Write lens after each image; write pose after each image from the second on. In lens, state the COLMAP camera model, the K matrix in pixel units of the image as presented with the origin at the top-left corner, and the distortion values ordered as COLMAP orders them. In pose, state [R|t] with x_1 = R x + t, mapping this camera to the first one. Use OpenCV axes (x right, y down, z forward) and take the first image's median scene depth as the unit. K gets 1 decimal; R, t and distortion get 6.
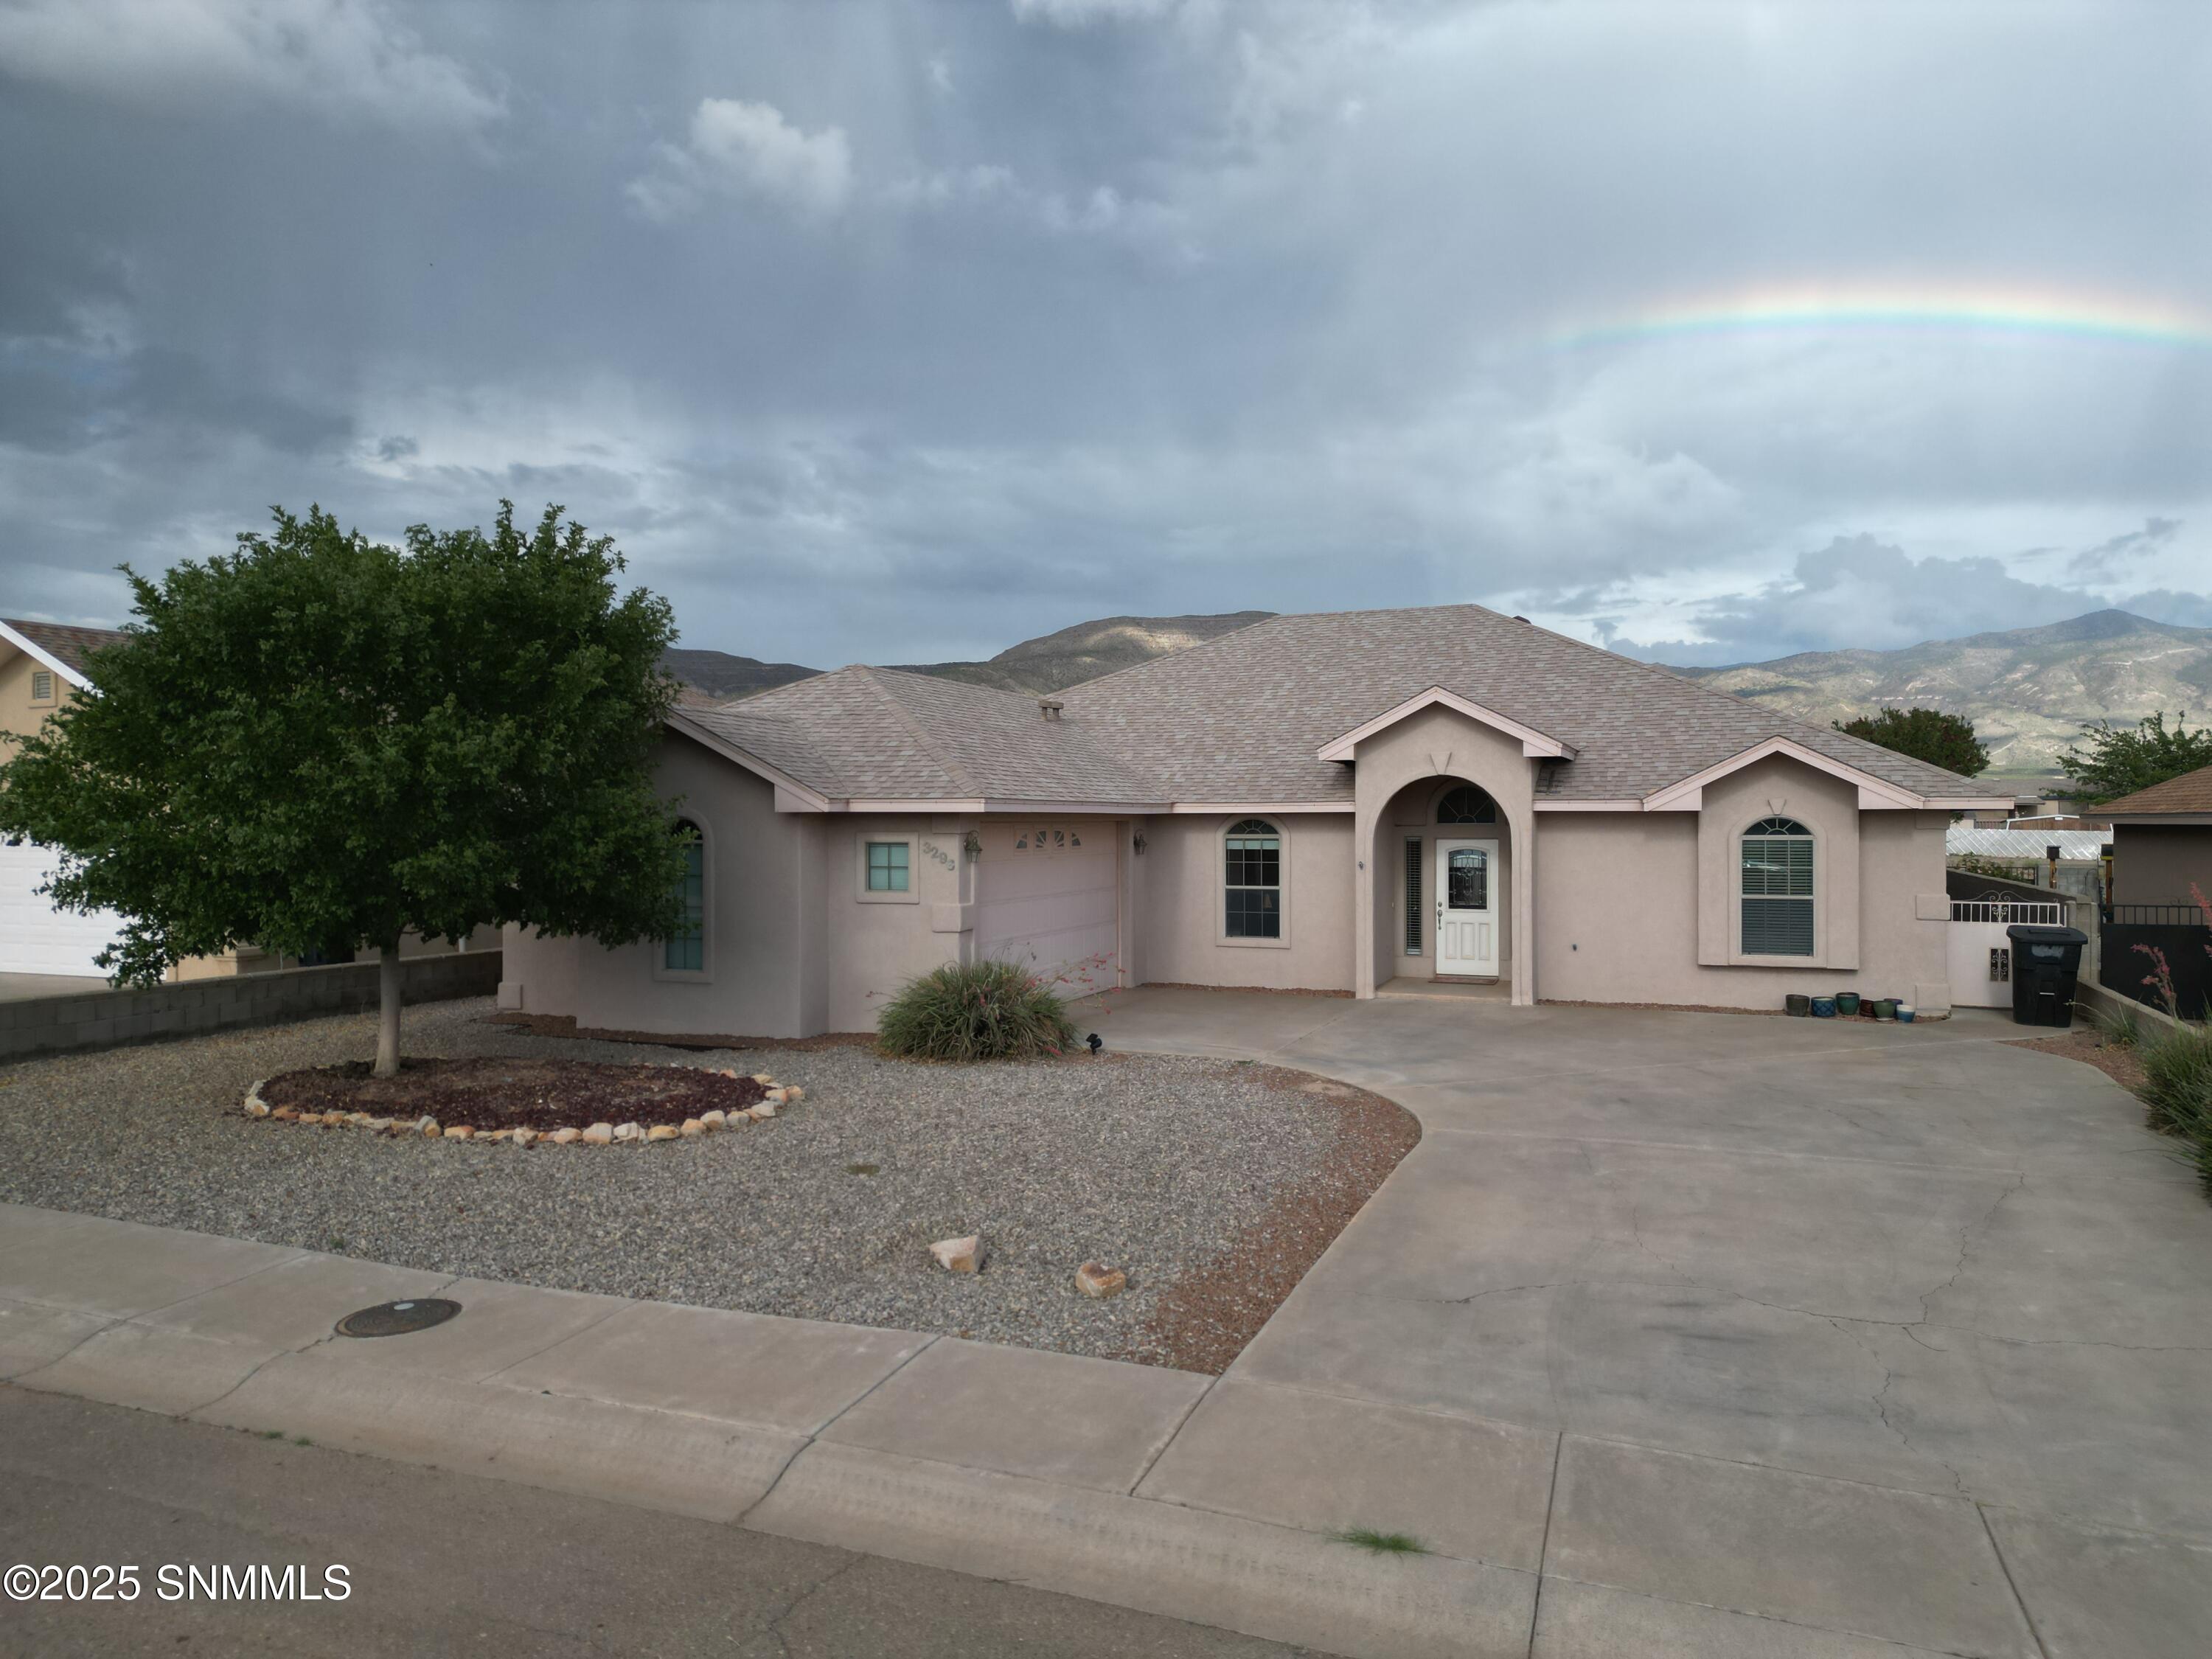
lens RADIAL K [[1545.5, 0, 1099.0], [0, 1545.5, 836.3], [0, 0, 1]] dist [0.091473, -0.100641]
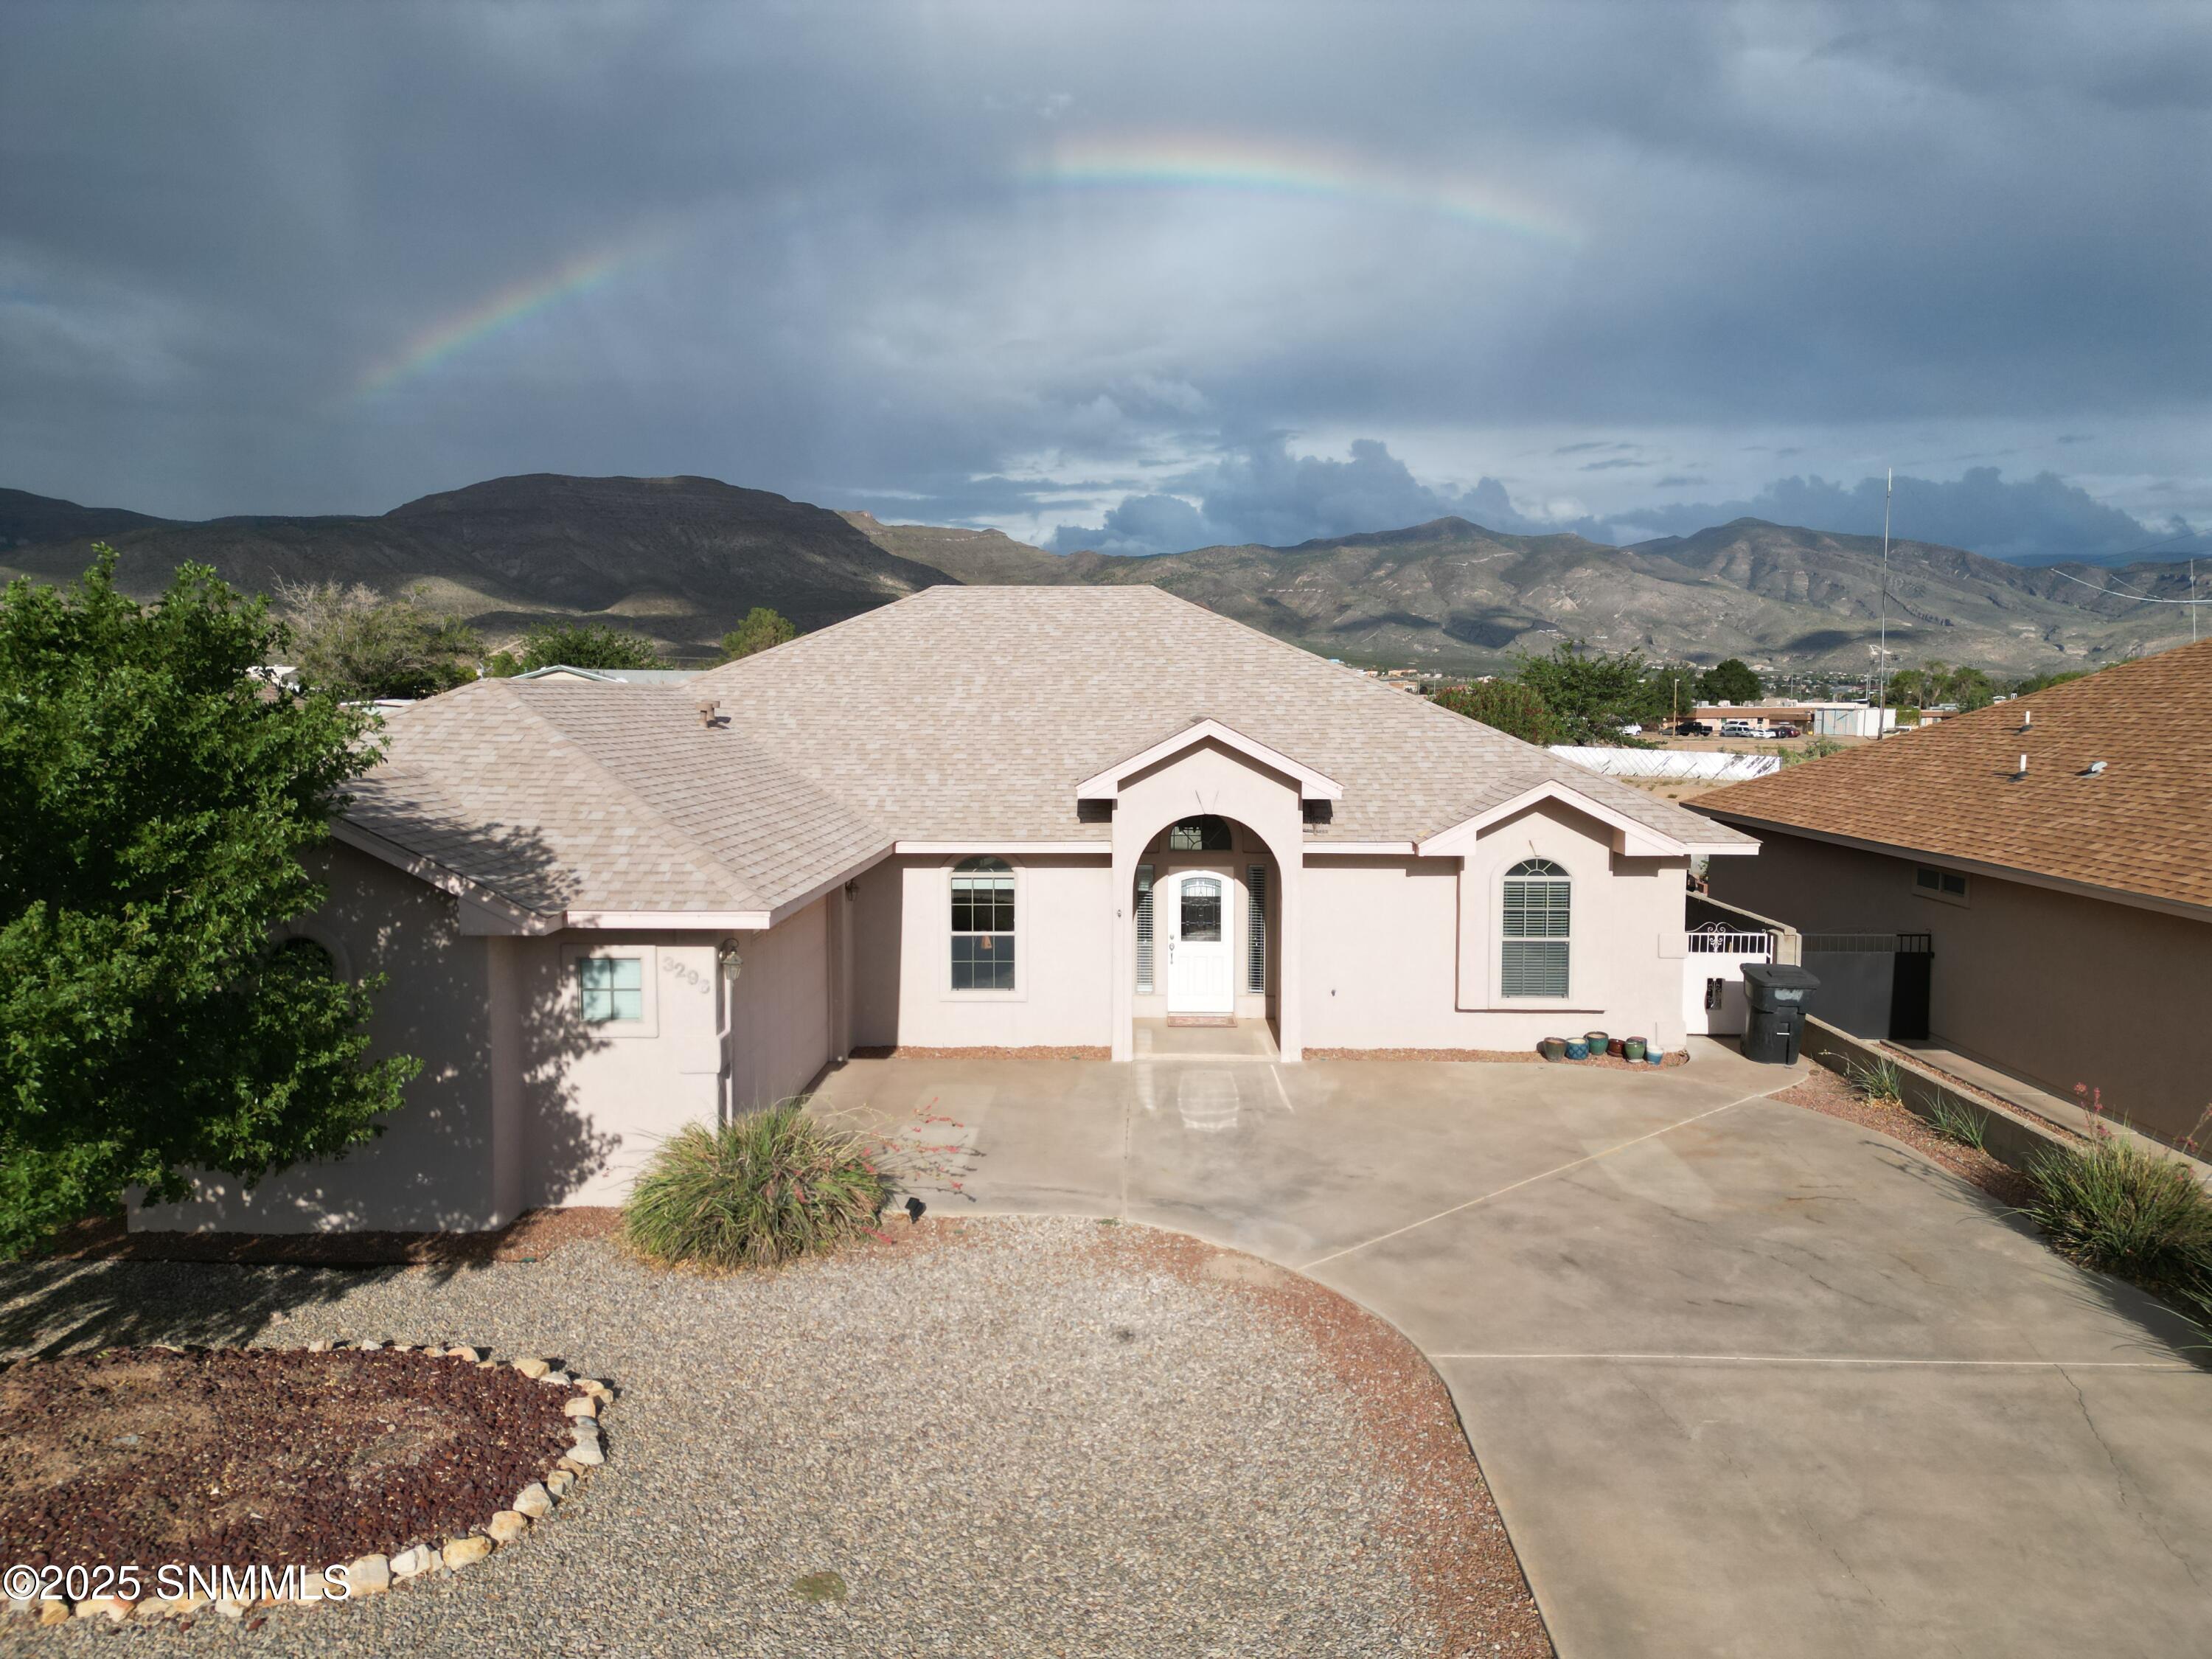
lens RADIAL K [[1550.0, 0, 1108.4], [0, 1550.0, 821.7], [0, 0, 1]] dist [0.092108, -0.095622]
pose [[0.937034, -0.025437, 0.348310, -0.159196], [0.001230, 0.997578, 0.069543, -0.104869], [-0.349235, -0.064736, 0.934796, 0.188116]]
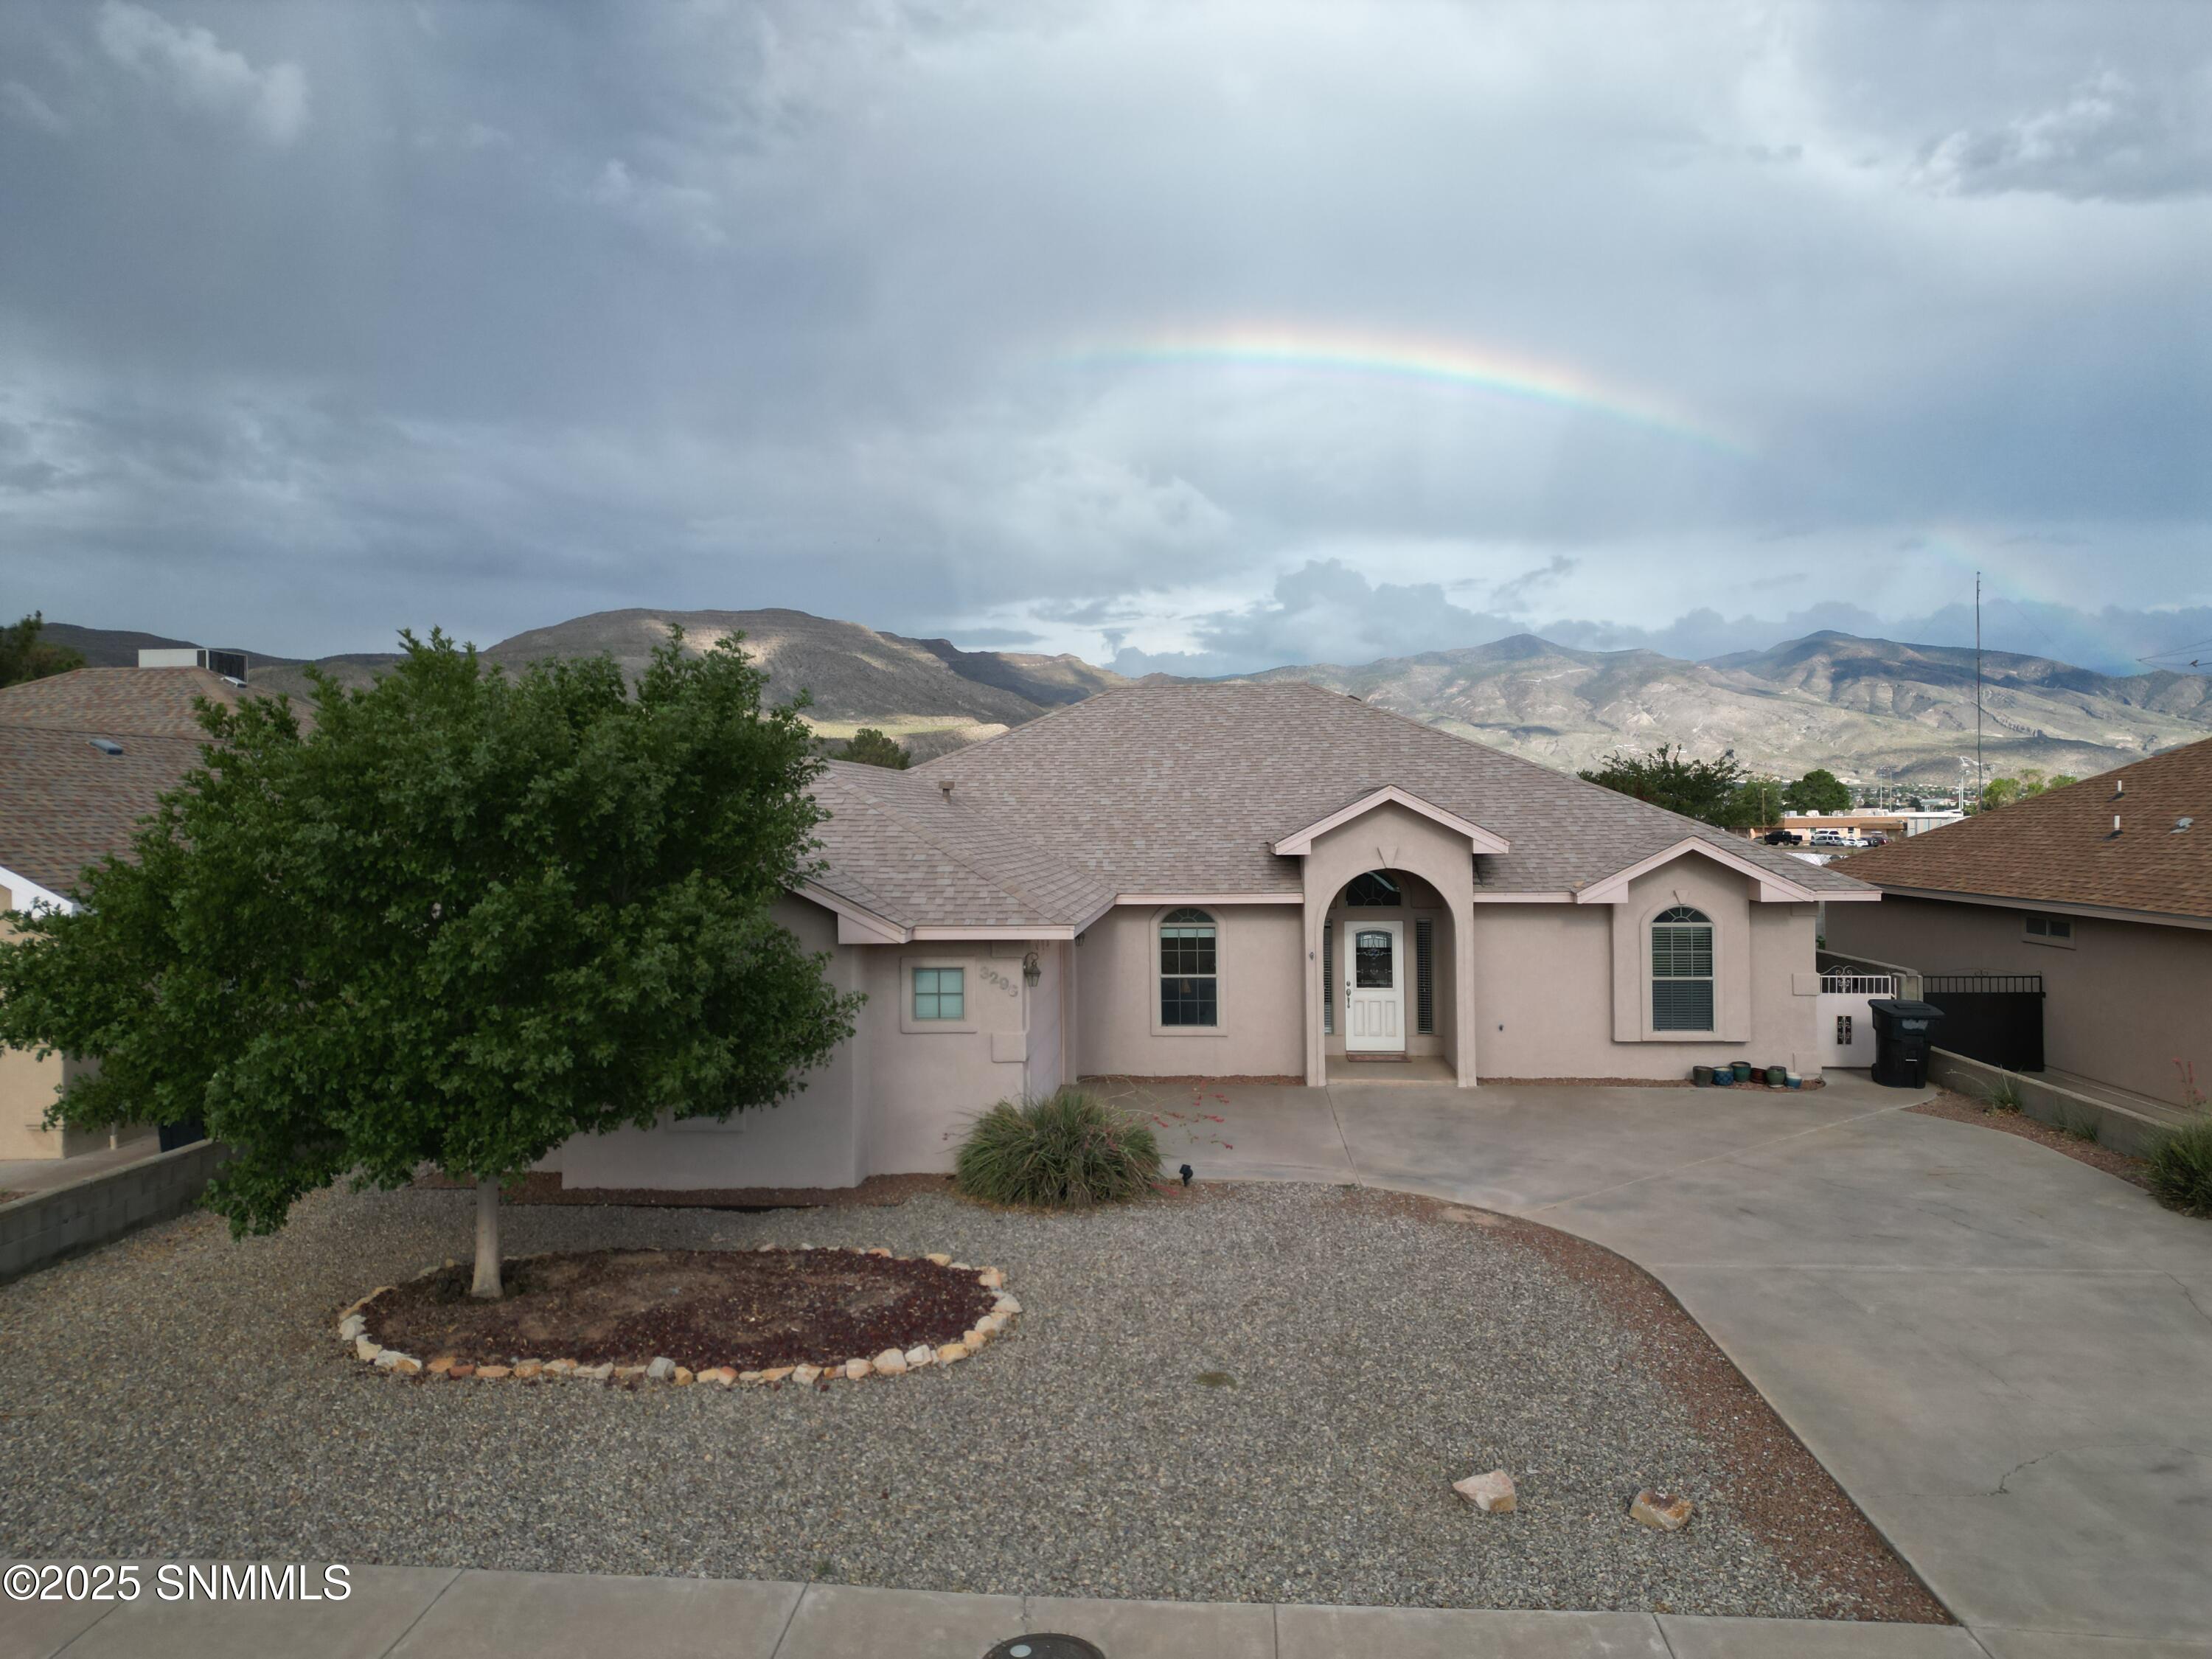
lens RADIAL K [[1547.5, 0, 1105.6], [0, 1547.5, 827.6], [0, 0, 1]] dist [0.089776, -0.092392]
pose [[0.952947, -0.009504, 0.302988, -0.296685], [0.011211, 0.999930, -0.003894, -0.069542], [-0.302930, 0.007107, 0.952986, 0.068045]]
